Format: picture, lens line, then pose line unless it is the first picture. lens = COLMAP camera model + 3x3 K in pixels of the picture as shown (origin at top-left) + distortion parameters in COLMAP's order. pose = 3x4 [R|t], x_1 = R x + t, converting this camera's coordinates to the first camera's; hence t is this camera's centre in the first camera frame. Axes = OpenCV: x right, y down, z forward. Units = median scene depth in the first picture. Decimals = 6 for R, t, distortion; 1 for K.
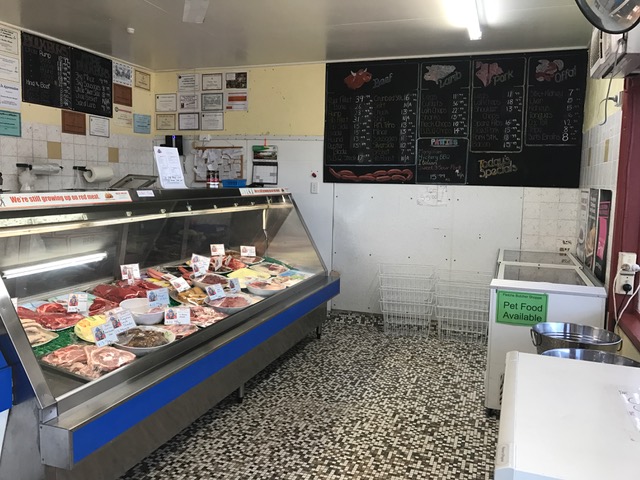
lens RADIAL K [[529.7, 0, 320.0], [0, 529.7, 240.0], [0, 0, 1]] dist [0.006623, 0.001328]
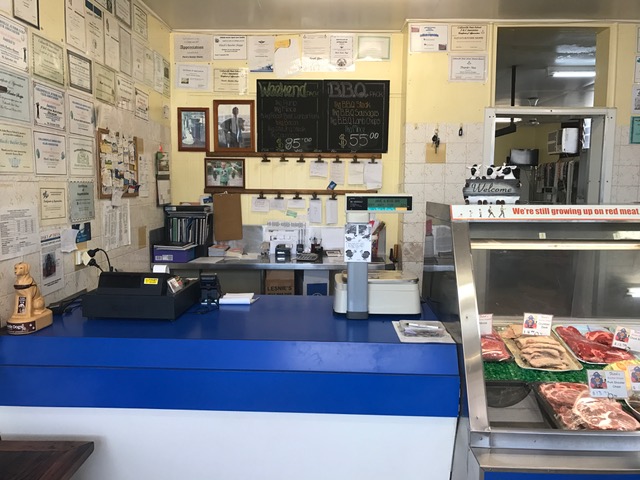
lens RADIAL K [[529.7, 0, 320.0], [0, 529.7, 240.0], [0, 0, 1]] dist [0.006623, 0.001328]
pose [[0.264621, 0.090723, -0.960076, 0.229038], [-0.102853, 0.992541, 0.065442, -0.045572], [0.958852, 0.081429, 0.271978, 0.360551]]
